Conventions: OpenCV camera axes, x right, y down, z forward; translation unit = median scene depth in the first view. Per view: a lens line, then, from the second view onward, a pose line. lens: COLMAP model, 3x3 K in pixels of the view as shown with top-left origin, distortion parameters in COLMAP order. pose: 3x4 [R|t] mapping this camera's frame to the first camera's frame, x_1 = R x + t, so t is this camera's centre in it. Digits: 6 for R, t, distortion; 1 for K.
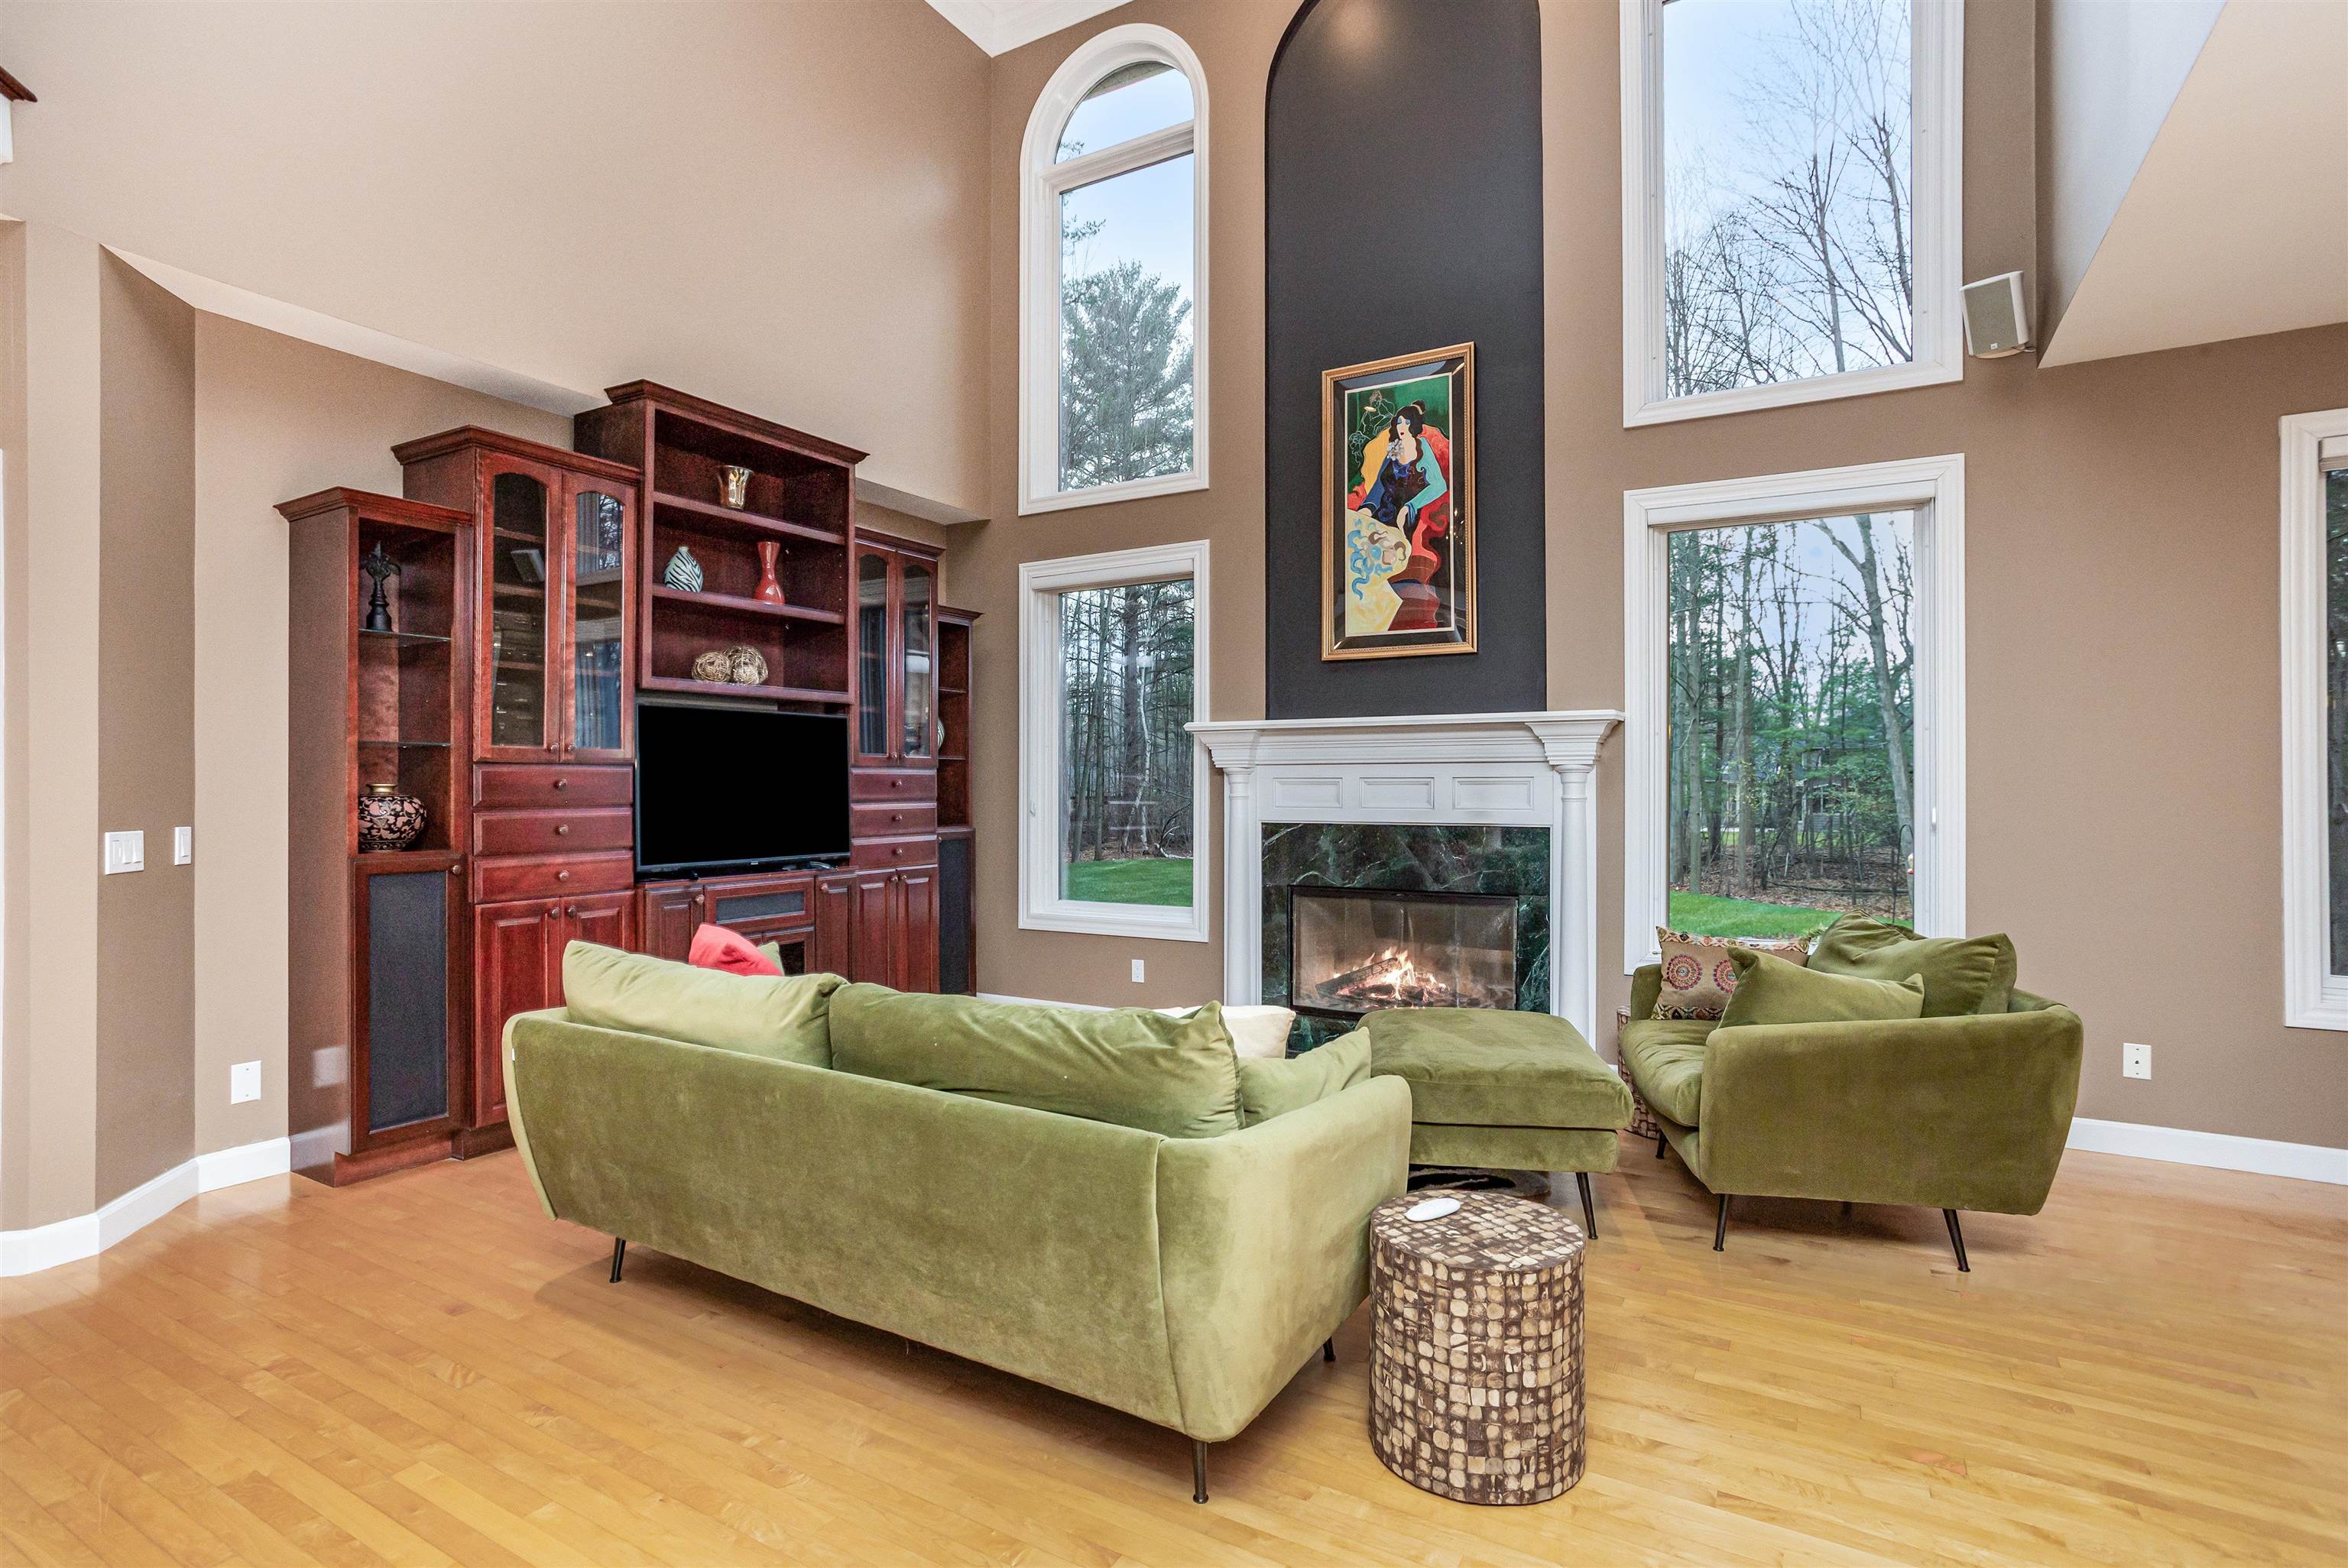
lens RADIAL K [[1152.7, 0, 1160.7], [0, 1152.7, 785.6], [0, 0, 1]] dist [-0.029478, 0.003819]
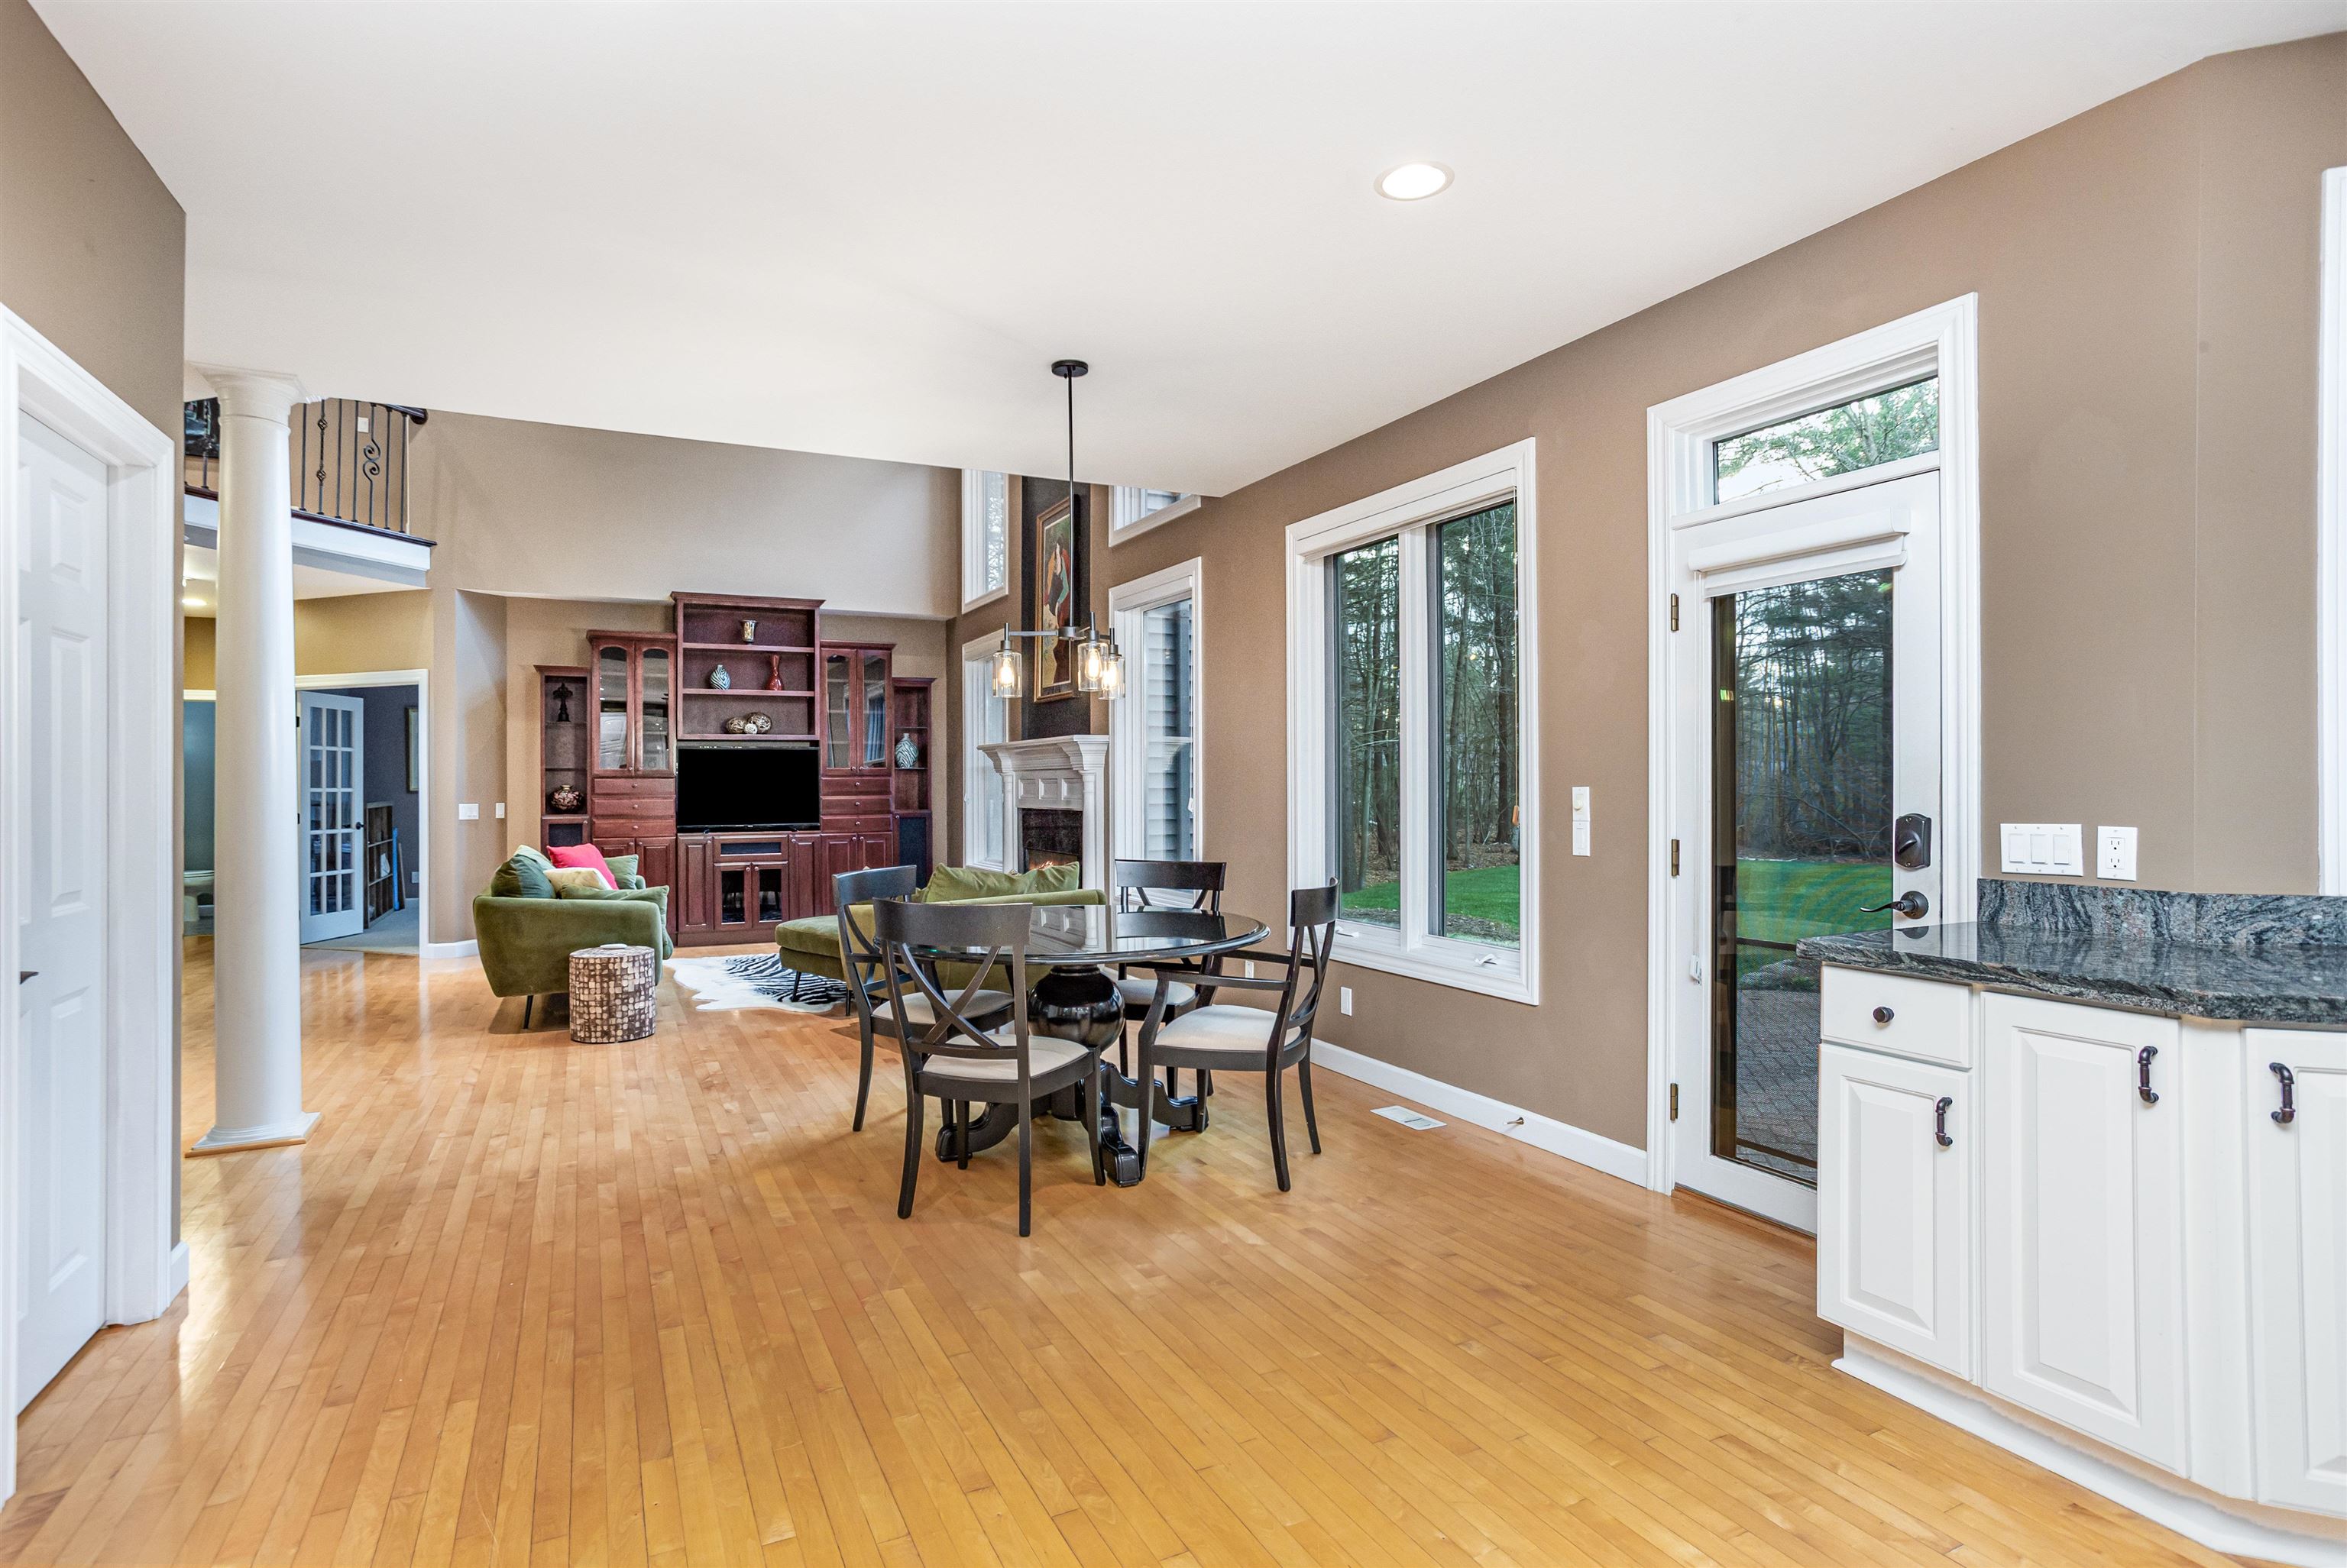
lens RADIAL K [[1152.2, 0, 1162.9], [0, 1152.2, 782.9], [0, 0, 1]] dist [-0.029478, 0.003819]
pose [[0.837763, -0.007335, -0.545984, 1.169467], [0.008167, 0.999966, -0.000903, 0.001833], [0.545972, -0.003702, 0.837795, -0.212694]]
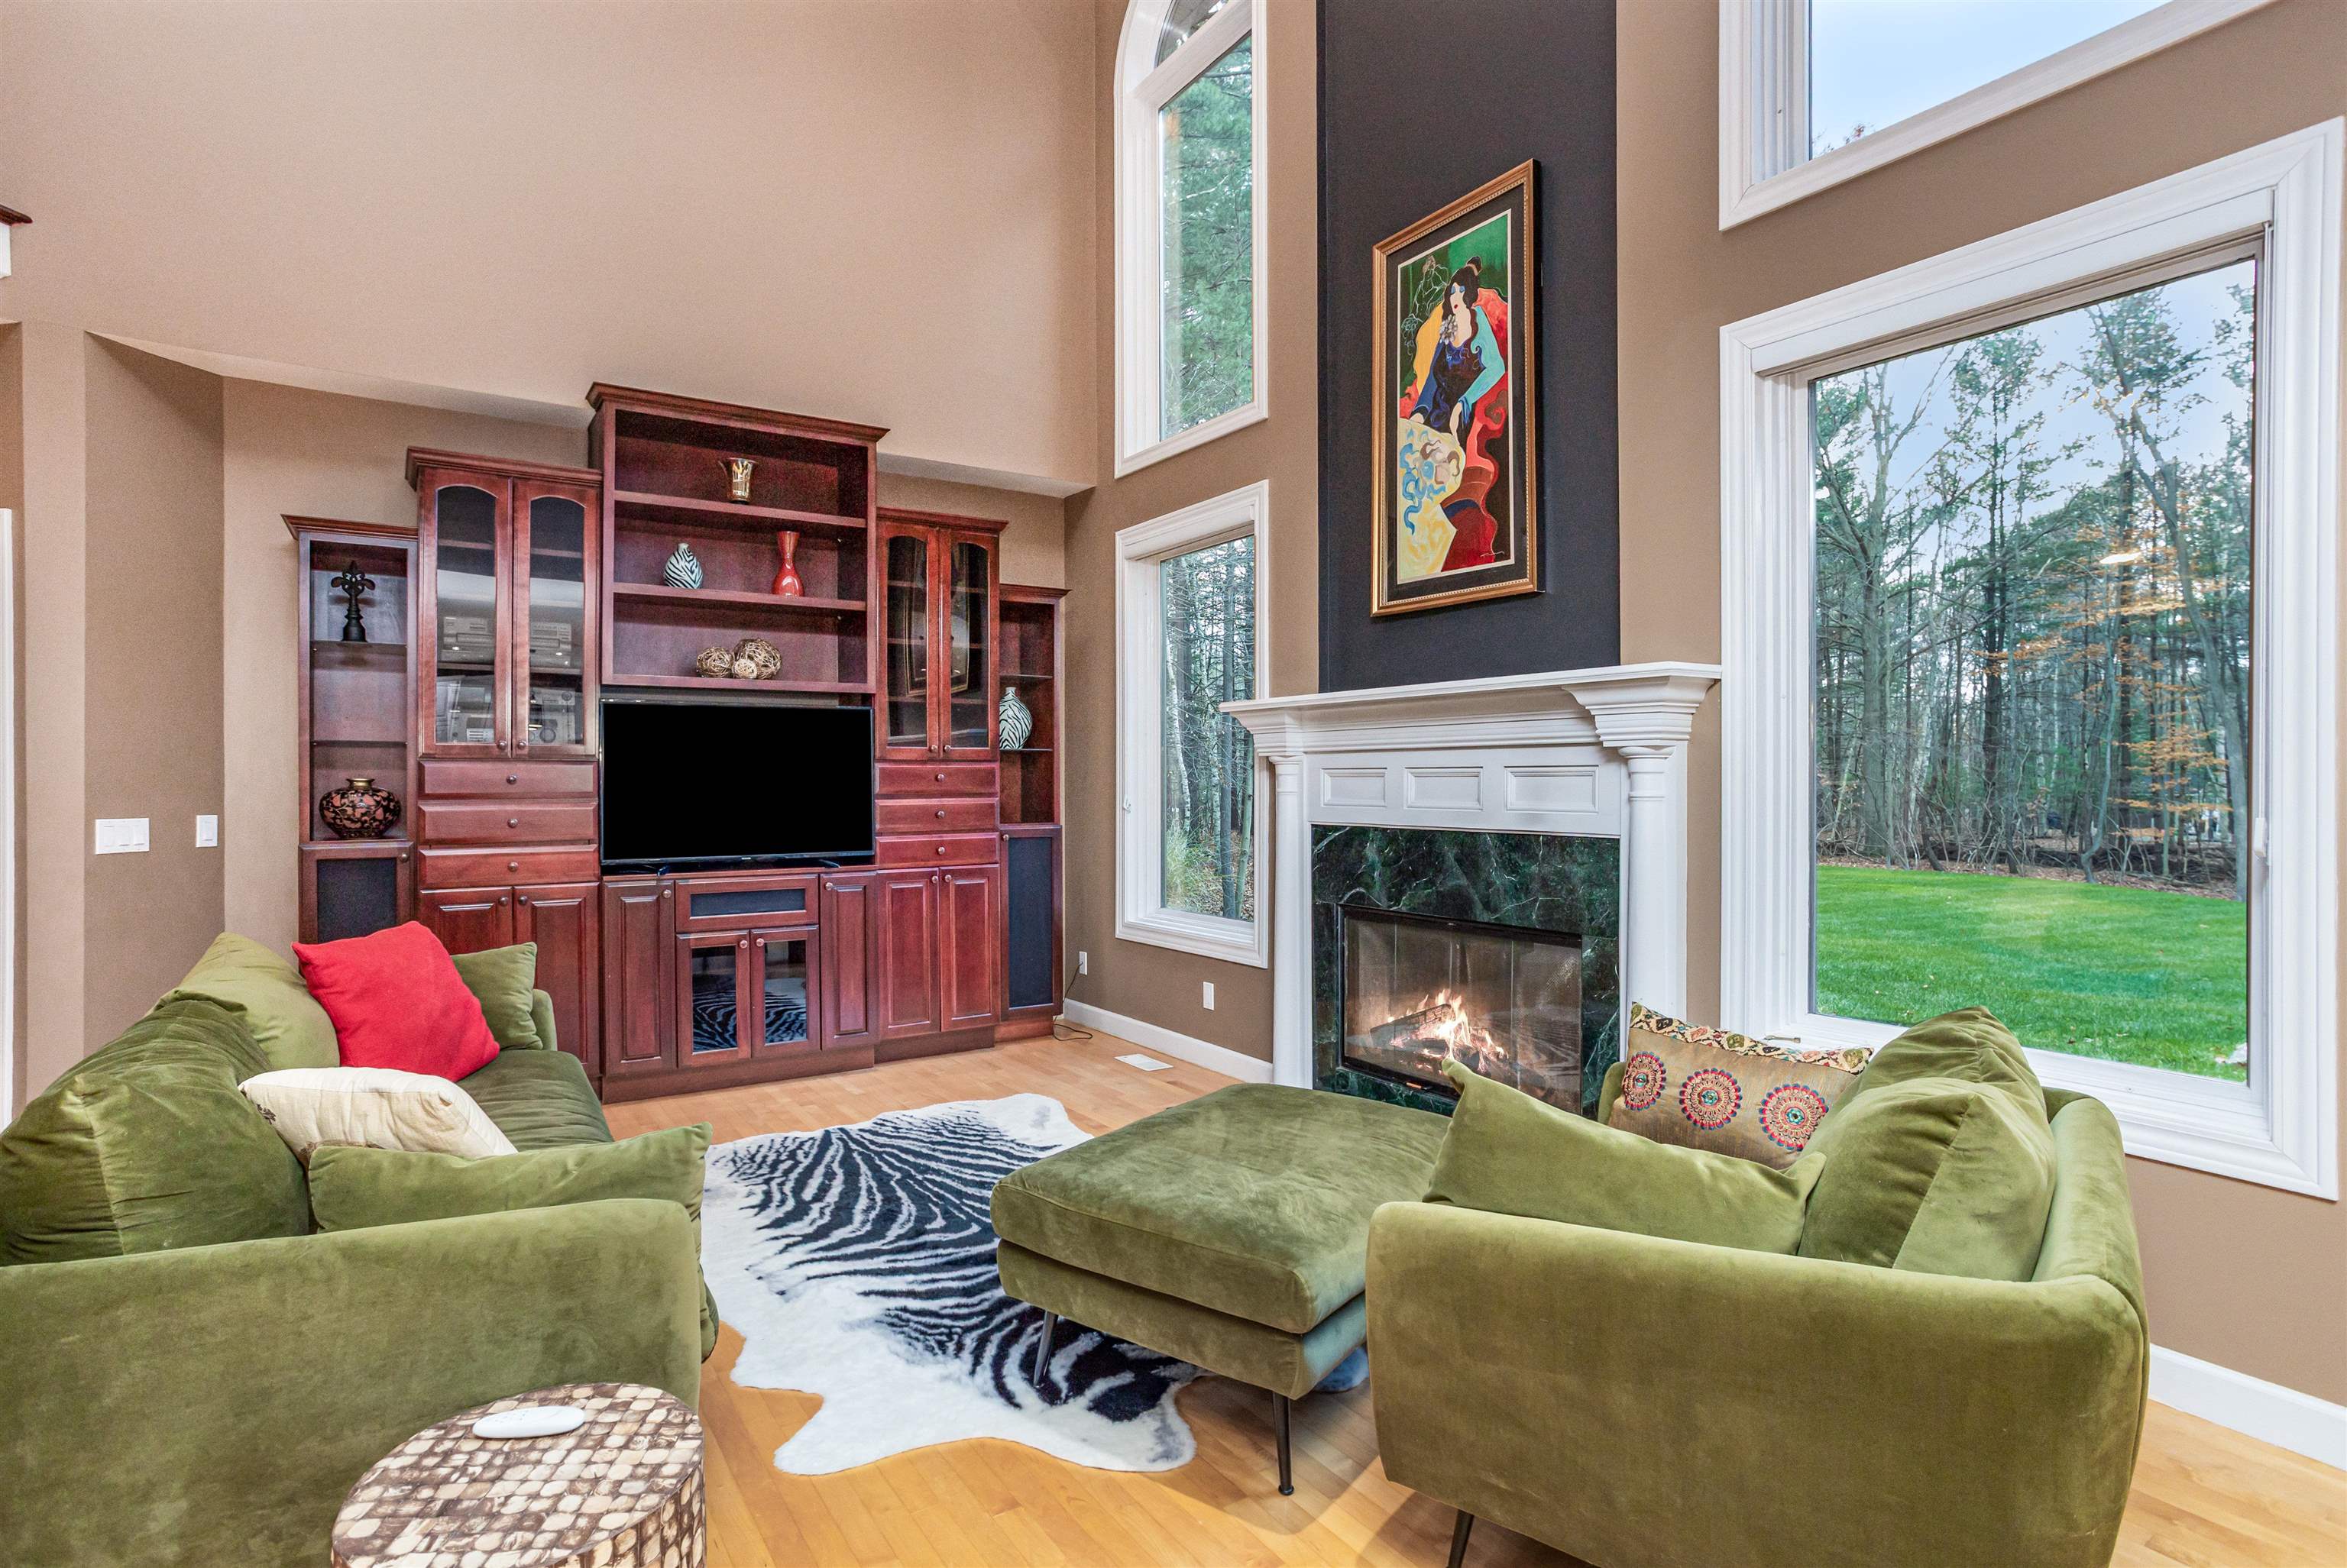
lens RADIAL K [[1152.2, 0, 1172.8], [0, 1152.2, 785.9], [0, 0, 1]] dist [-0.029478, 0.003819]
pose [[0.901279, -0.000525, -0.433239, 0.369715], [0.003394, 0.999977, 0.005847, 0.000285], [0.433226, -0.006740, 0.901260, 0.249853]]
